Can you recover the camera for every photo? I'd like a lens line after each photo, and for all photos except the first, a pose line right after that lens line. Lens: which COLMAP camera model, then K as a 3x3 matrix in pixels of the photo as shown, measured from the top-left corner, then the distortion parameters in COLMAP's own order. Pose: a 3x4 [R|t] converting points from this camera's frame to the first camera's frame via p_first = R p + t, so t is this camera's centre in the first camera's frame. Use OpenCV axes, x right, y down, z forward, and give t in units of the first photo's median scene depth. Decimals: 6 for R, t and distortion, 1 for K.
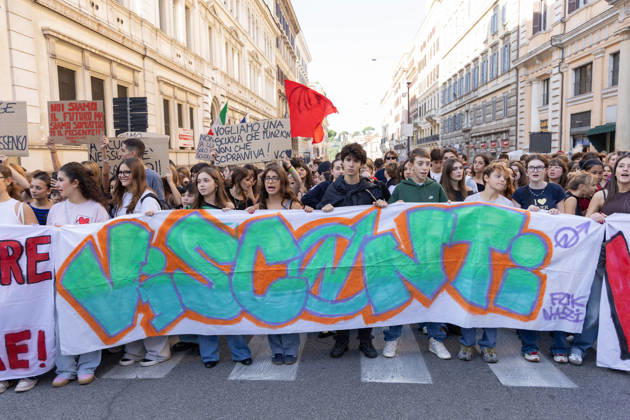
lens RADIAL K [[436.0, 0, 315.0], [0, 436.0, 210.0], [0, 0, 1]] dist [-0.003639, 0.001705]
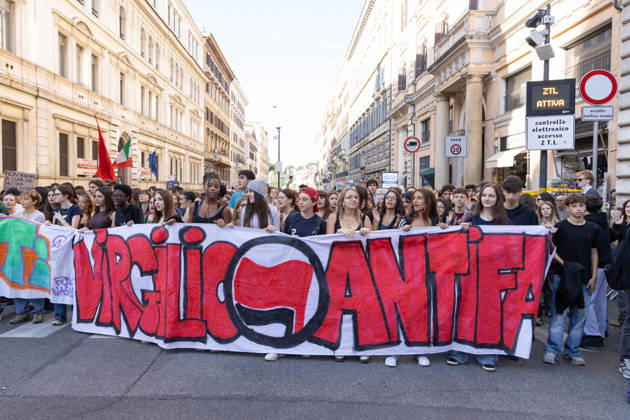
lens RADIAL K [[394.1, 0, 315.0], [0, 394.1, 210.0], [0, 0, 1]] dist [0.030911, -0.001224]
pose [[0.997182, 0.022853, 0.071462, 0.203606], [-0.018216, 0.997727, -0.064876, 0.004996], [-0.072782, 0.063391, 0.995331, -0.077138]]
